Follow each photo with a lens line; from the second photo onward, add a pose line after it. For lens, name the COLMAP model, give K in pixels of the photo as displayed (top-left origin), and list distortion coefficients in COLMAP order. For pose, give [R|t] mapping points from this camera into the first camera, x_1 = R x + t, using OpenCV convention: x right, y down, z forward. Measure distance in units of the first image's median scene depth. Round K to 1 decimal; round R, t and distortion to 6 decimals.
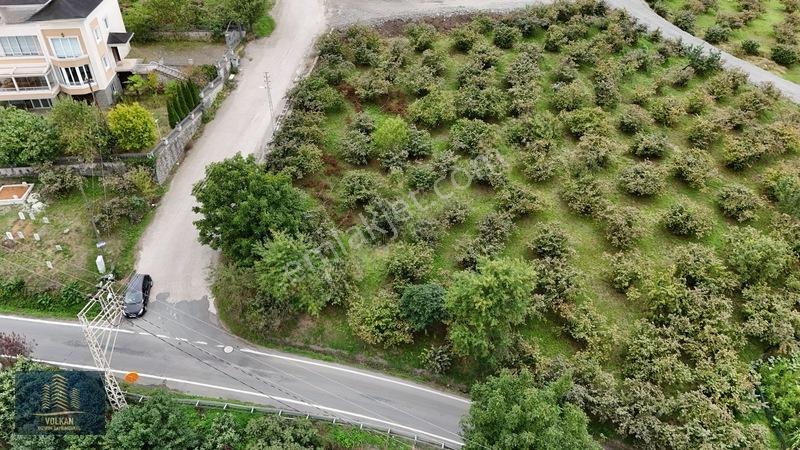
lens RADIAL K [[588.2, 0, 397.8], [0, 588.2, 222.1], [0, 0, 1]] dist [0.071024, -0.064490]
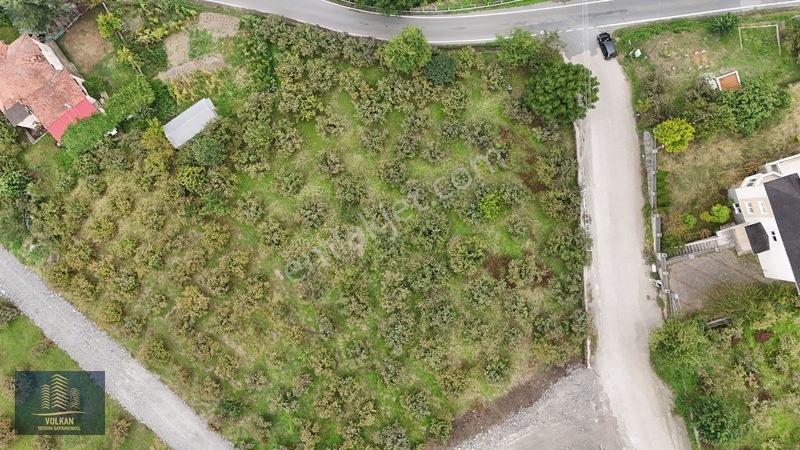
lens RADIAL K [[588.2, 0, 397.8], [0, 588.2, 222.1], [0, 0, 1]] dist [0.071024, -0.064490]
pose [[-0.981148, 0.186962, 0.048918, 0.139241], [-0.069717, -0.578505, 0.812694, -1.238084], [0.180243, 0.793963, 0.580633, 0.230224]]
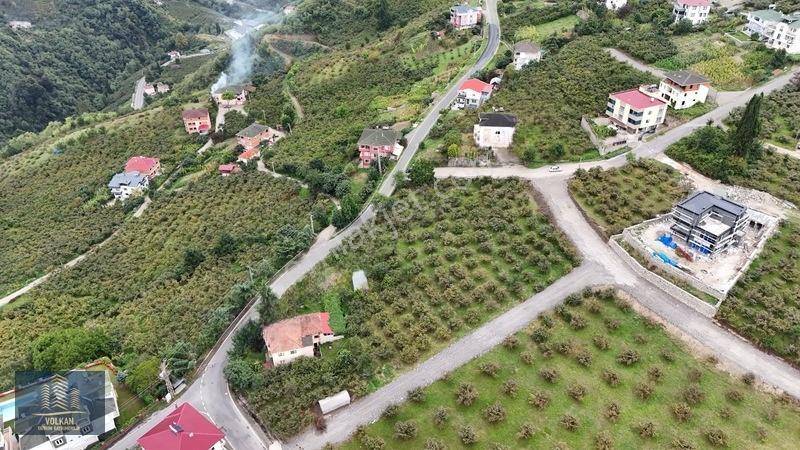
lens RADIAL K [[585.4, 0, 398.4], [0, 585.4, 221.9], [0, 0, 1]] dist [0.102592, -0.106984]
pose [[-0.222821, 0.550406, -0.804614, 2.649060], [-0.564057, 0.600384, 0.566903, -1.656258], [0.795104, 0.580166, 0.176683, 0.301940]]
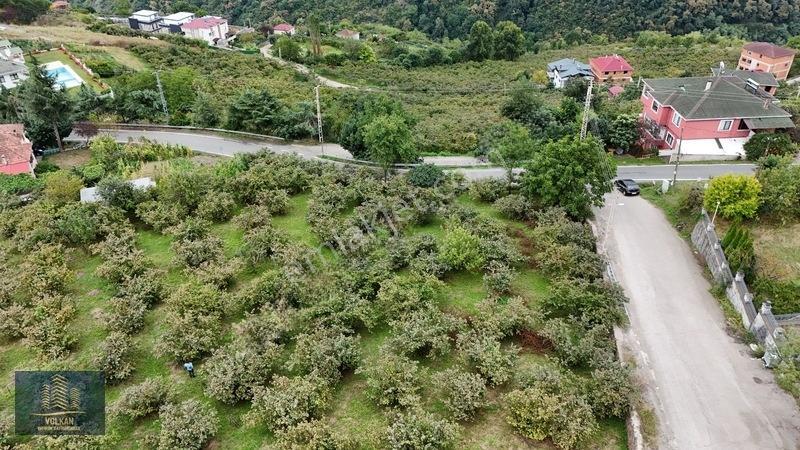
lens RADIAL K [[588.2, 0, 397.8], [0, 588.2, 222.1], [0, 0, 1]] dist [0.071024, -0.064490]
pose [[-0.999327, -0.007365, 0.035947, 0.051945], [0.031338, 0.338333, 0.940505, -0.976974], [-0.019089, 0.940998, -0.337874, 1.263123]]
